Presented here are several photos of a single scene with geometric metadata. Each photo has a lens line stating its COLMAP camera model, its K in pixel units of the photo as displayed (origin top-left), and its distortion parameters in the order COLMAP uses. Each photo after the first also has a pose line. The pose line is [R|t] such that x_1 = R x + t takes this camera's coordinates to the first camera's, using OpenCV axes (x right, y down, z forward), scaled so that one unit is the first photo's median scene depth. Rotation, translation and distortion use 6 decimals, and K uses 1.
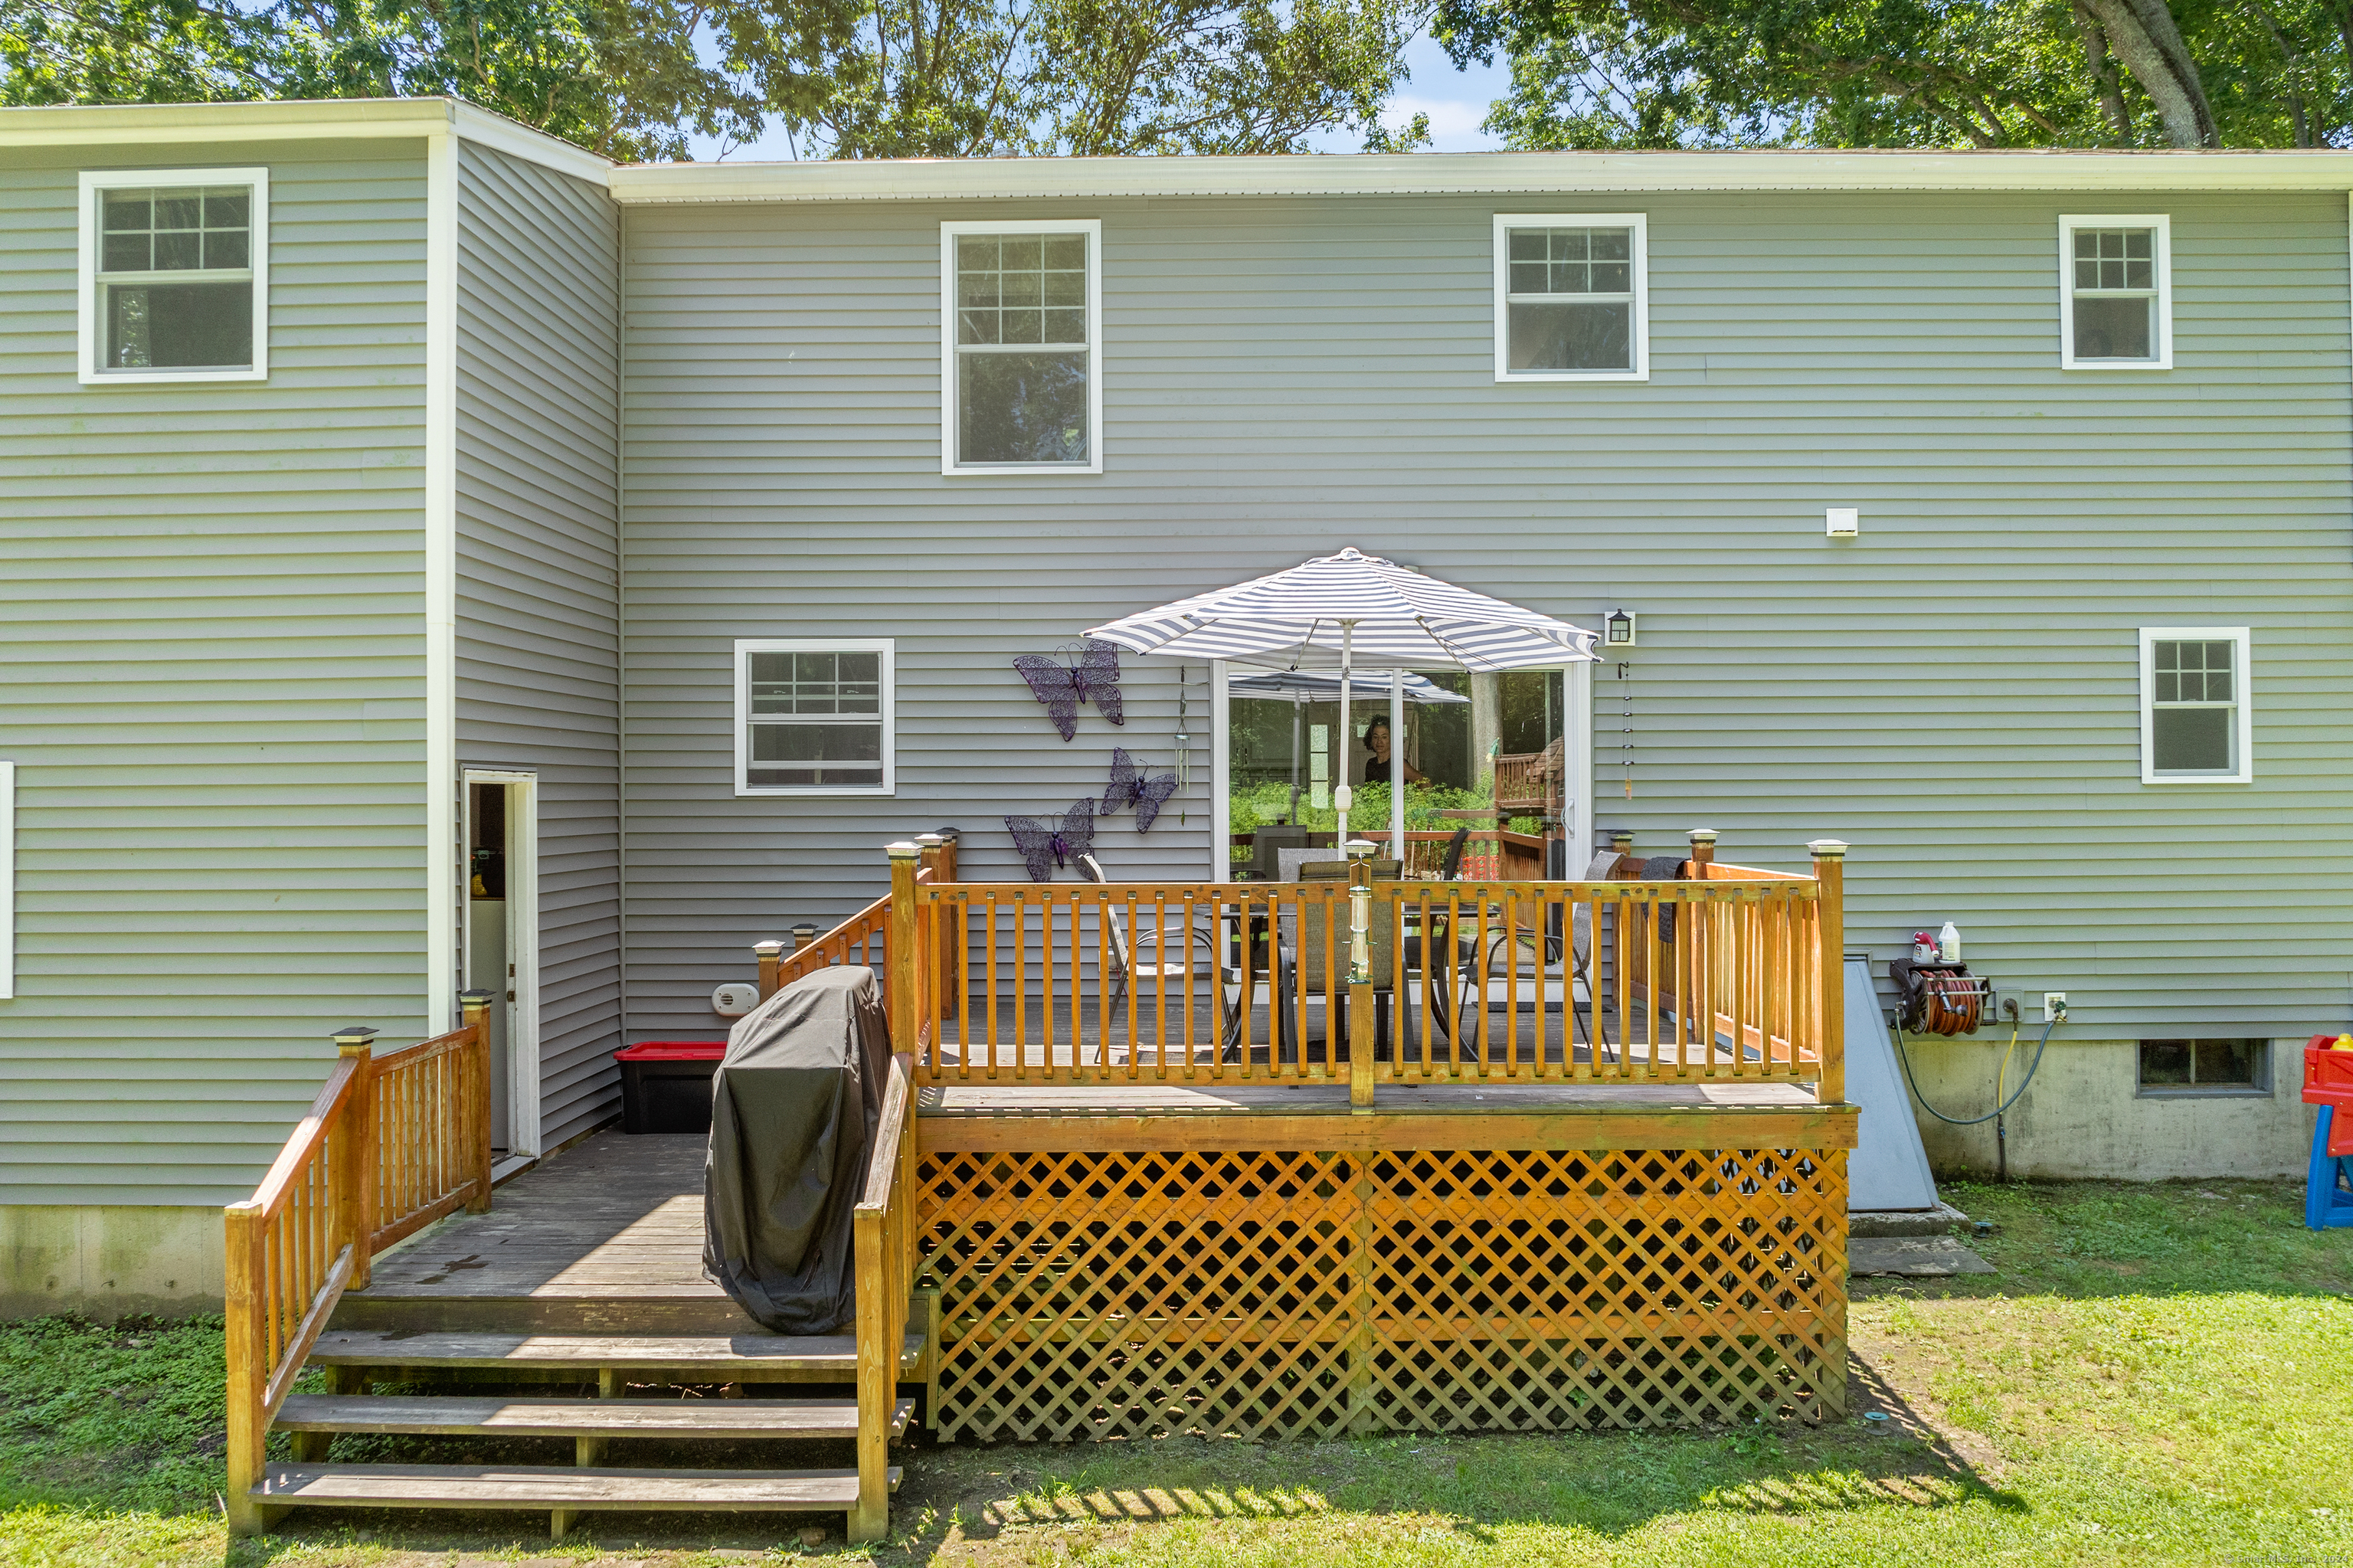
lens RADIAL K [[1563.2, 0, 1176.5], [0, 1563.2, 784.0], [0, 0, 1]] dist [-0.023088, -0.000536]
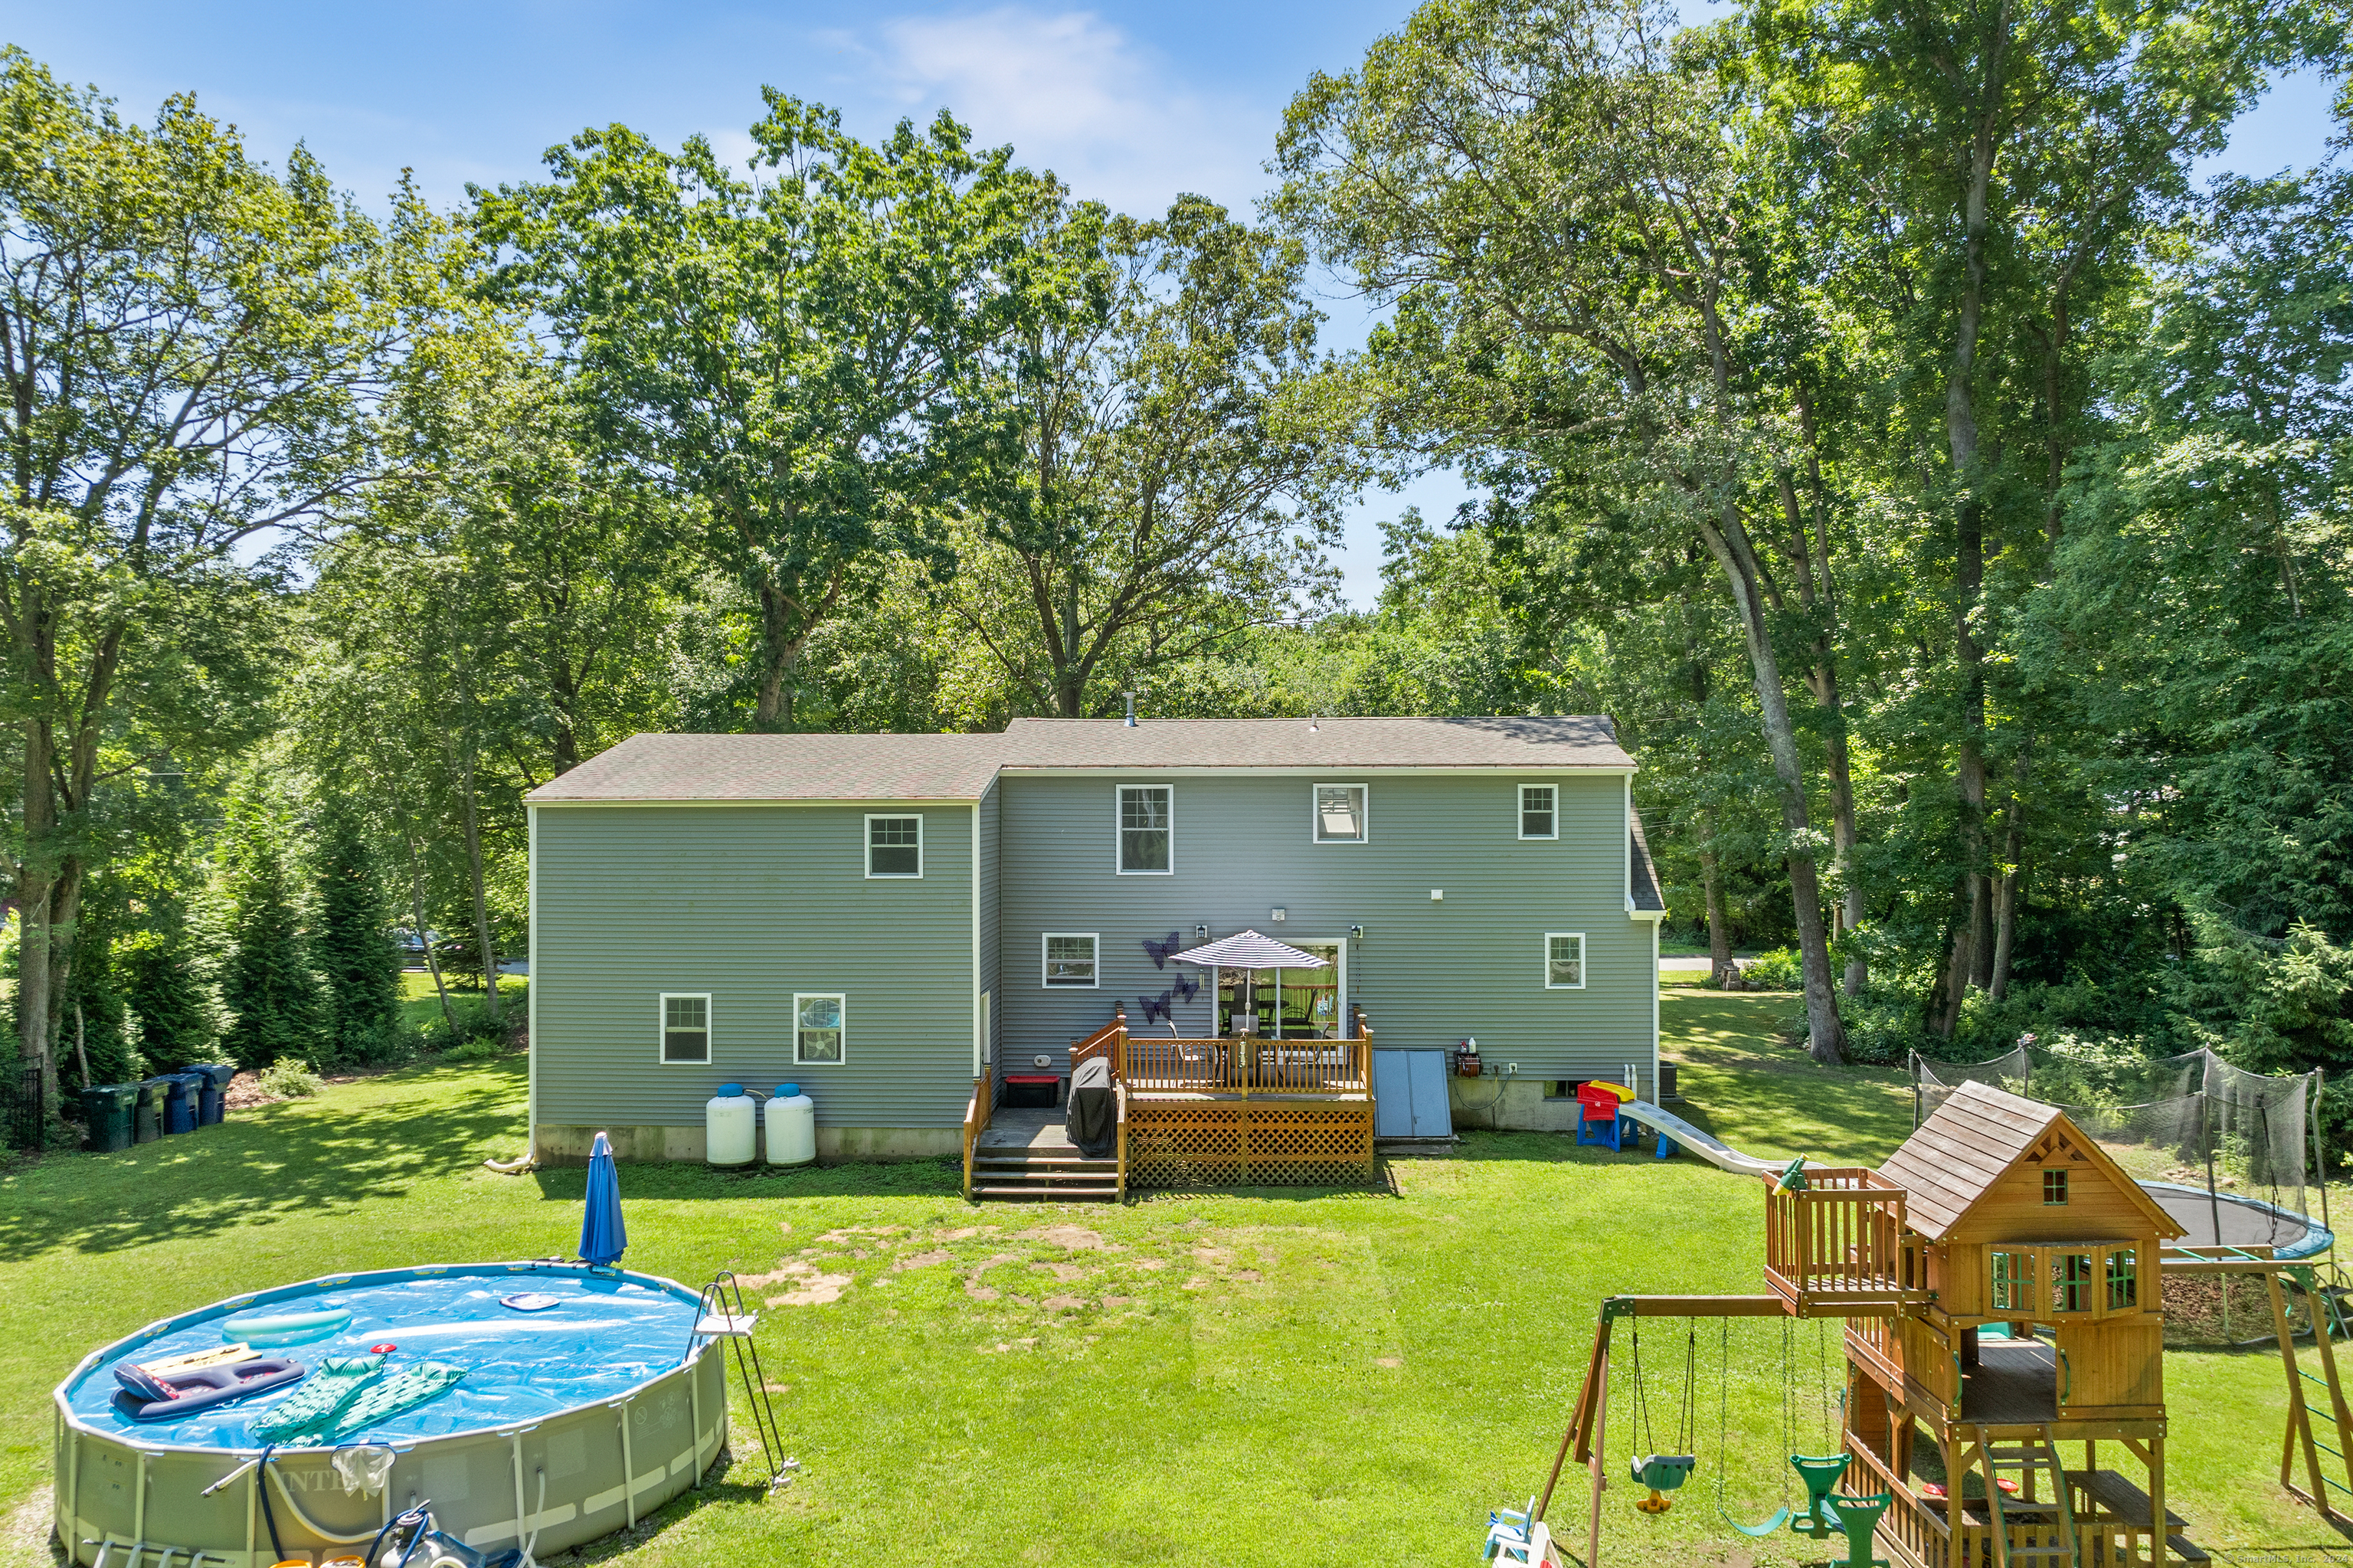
lens RADIAL K [[1669.9, 0, 1176.5], [0, 1669.9, 784.0], [0, 0, 1]] dist [-0.002865, 0.000987]
pose [[0.999550, 0.002720, -0.029857, 0.060900], [-0.002493, 0.999968, 0.007665, -0.501565], [0.029877, -0.007587, 0.999525, -2.601751]]
